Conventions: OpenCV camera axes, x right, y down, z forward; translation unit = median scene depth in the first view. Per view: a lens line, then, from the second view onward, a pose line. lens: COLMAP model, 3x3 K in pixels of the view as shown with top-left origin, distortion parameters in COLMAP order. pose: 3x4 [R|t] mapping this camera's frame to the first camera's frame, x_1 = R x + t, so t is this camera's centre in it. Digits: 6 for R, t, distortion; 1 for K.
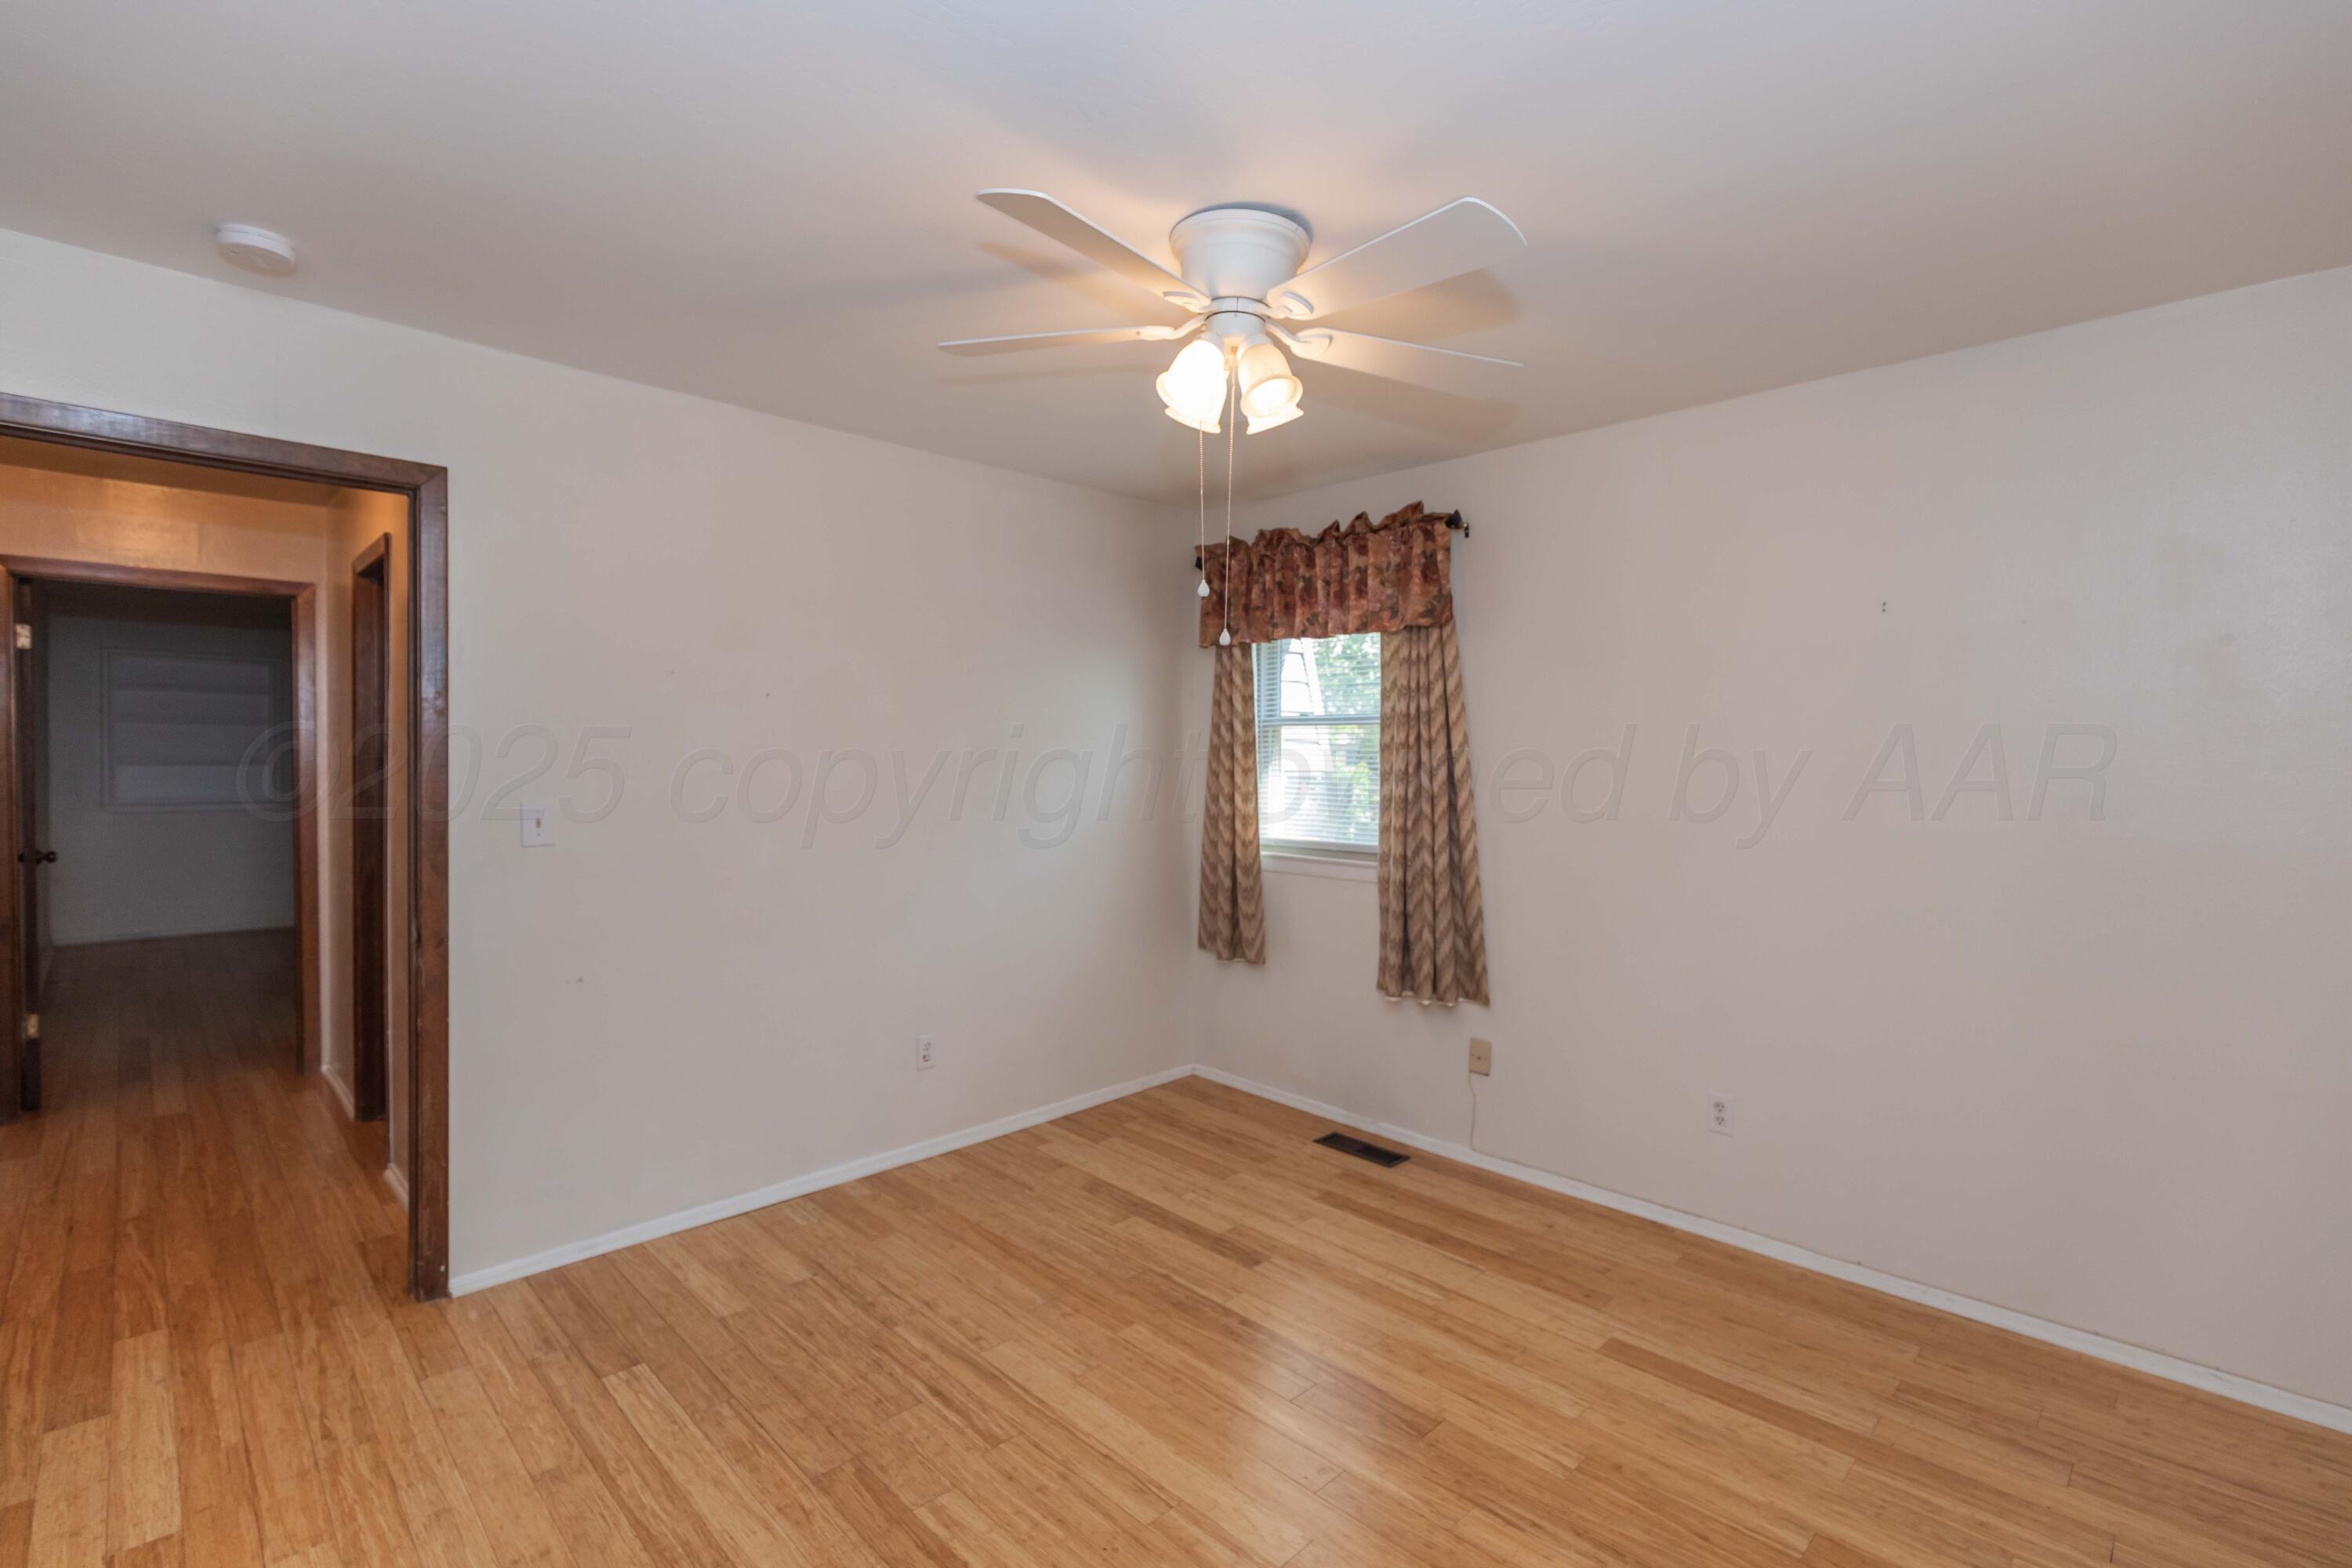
lens RADIAL K [[1060.0, 0, 1173.3], [0, 1060.0, 774.2], [0, 0, 1]] dist [0.034120, -0.001129]
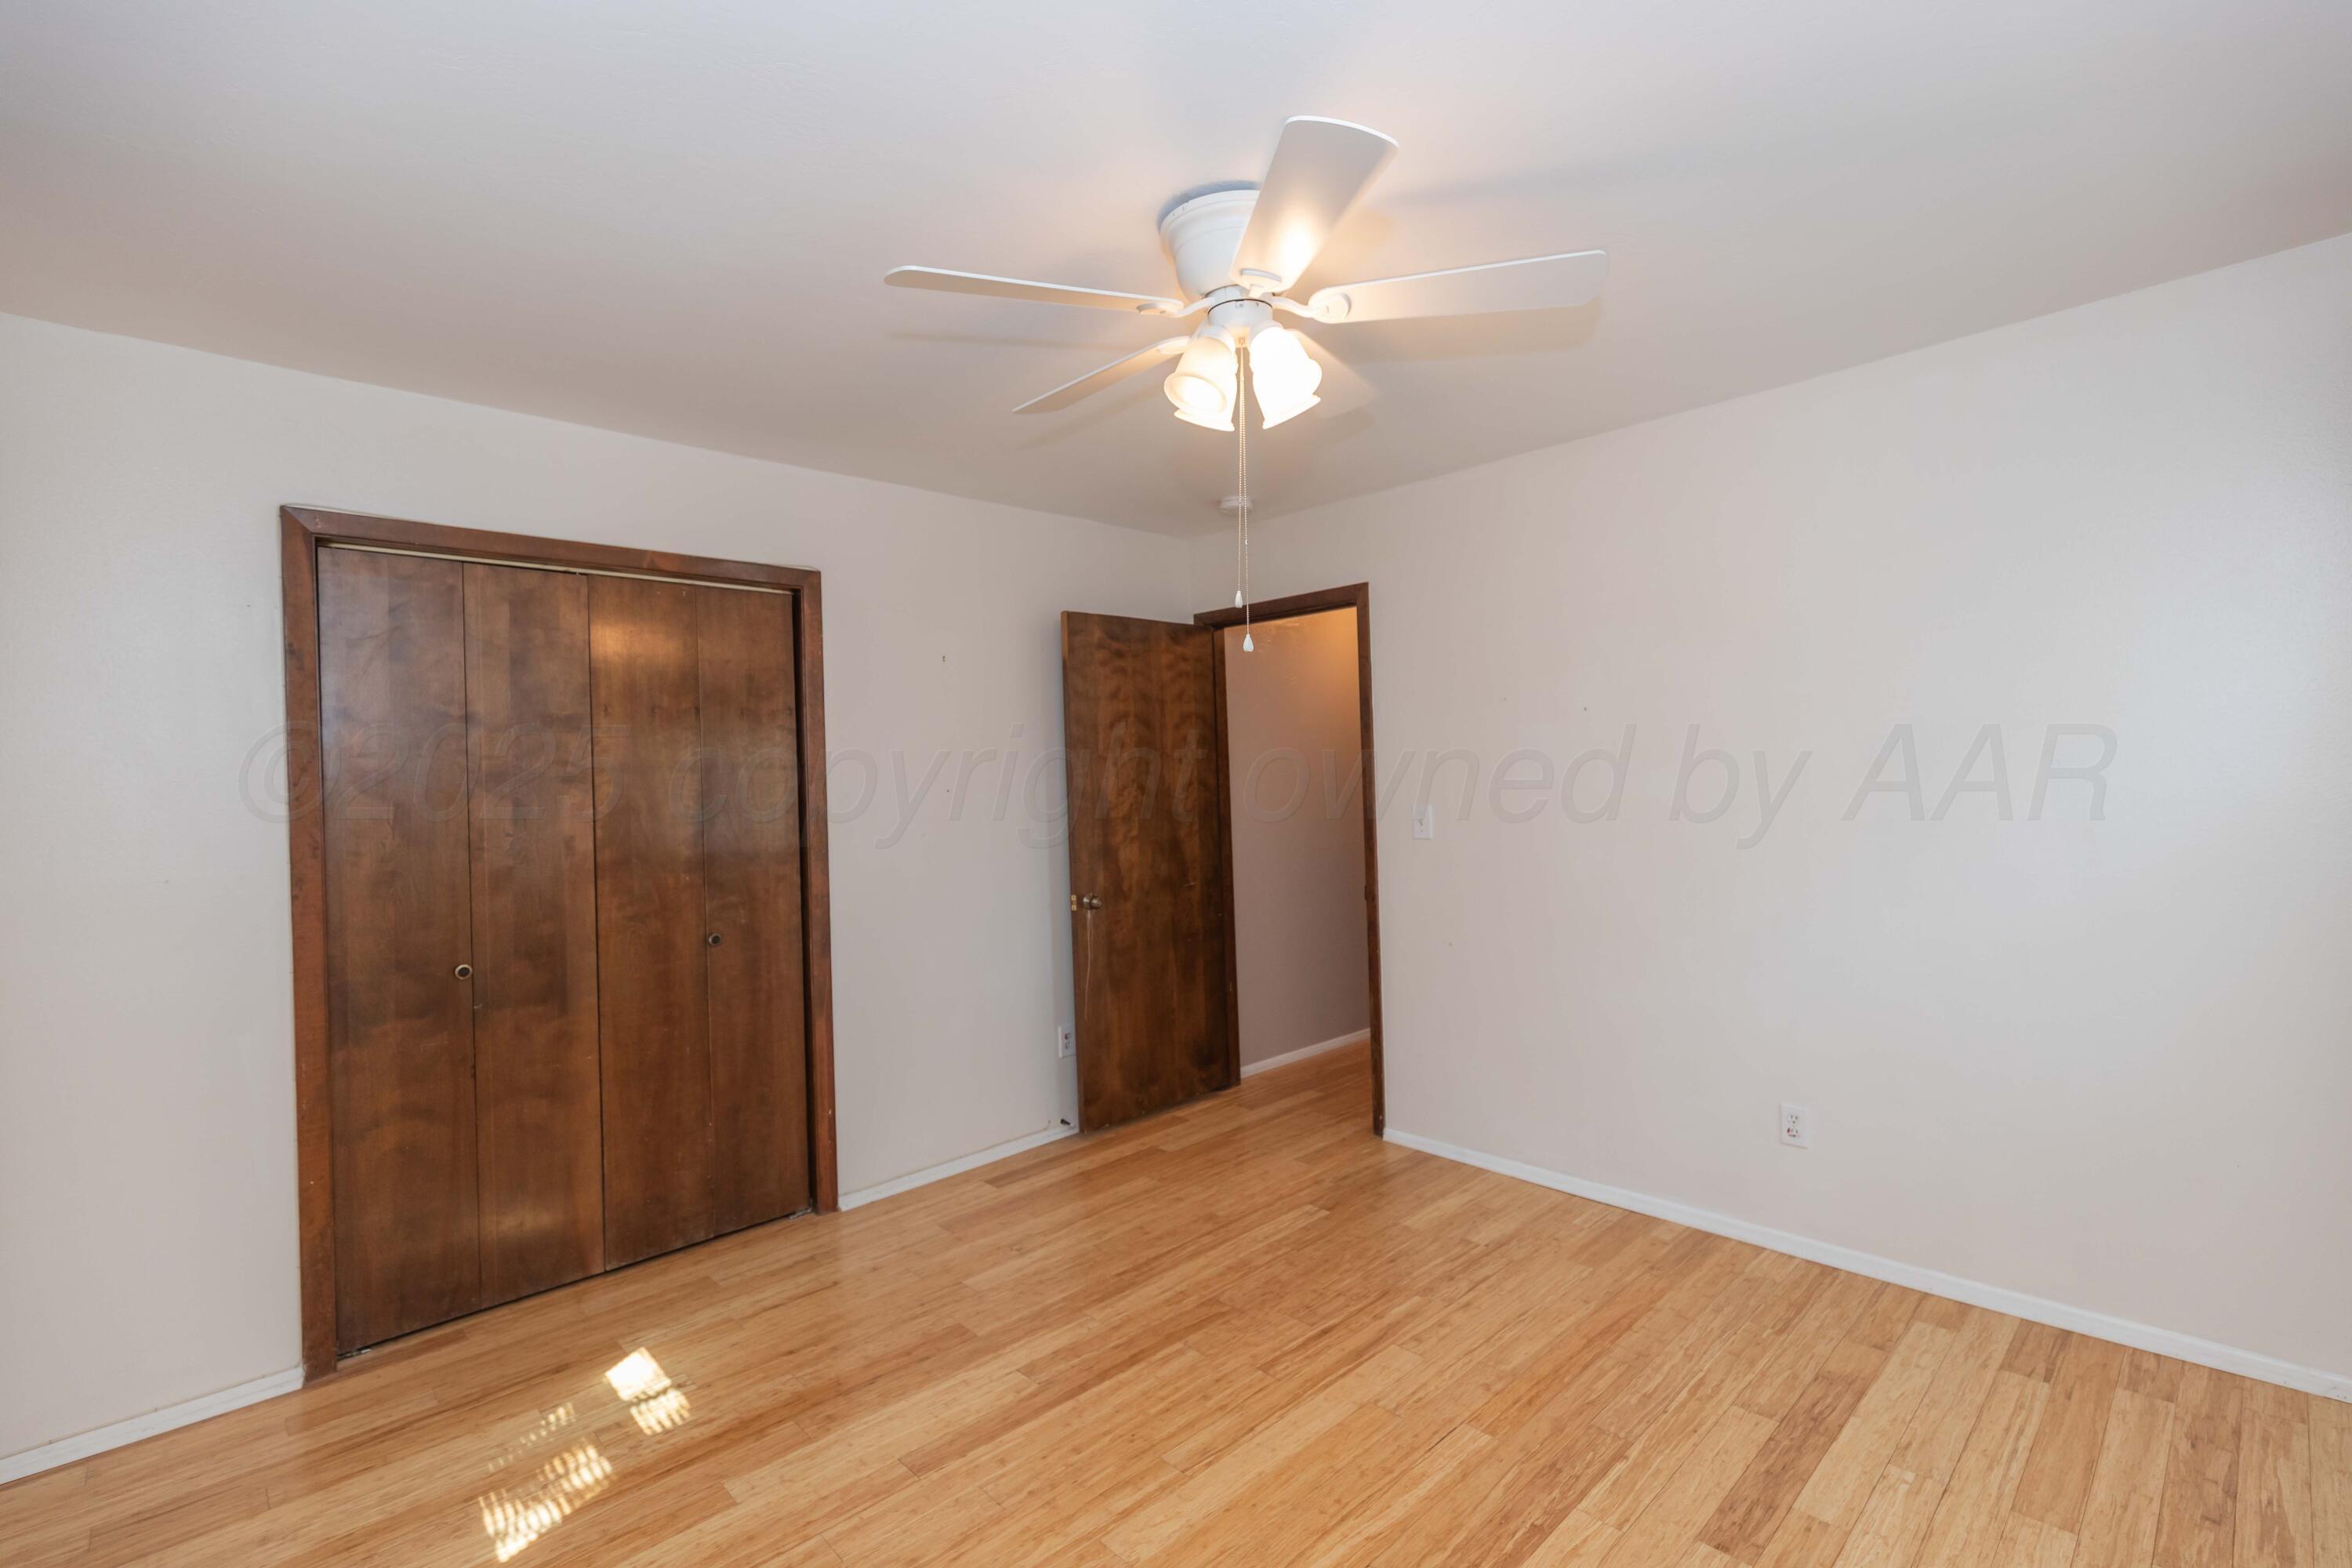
lens RADIAL K [[1060.0, 0, 1169.2], [0, 1060.0, 801.3], [0, 0, 1]] dist [0.034120, -0.001129]
pose [[-0.018333, 0.006375, -0.999812, 0.721506], [0.015231, 0.999865, 0.006096, 0.015738], [0.999716, -0.015117, -0.018427, 0.706059]]
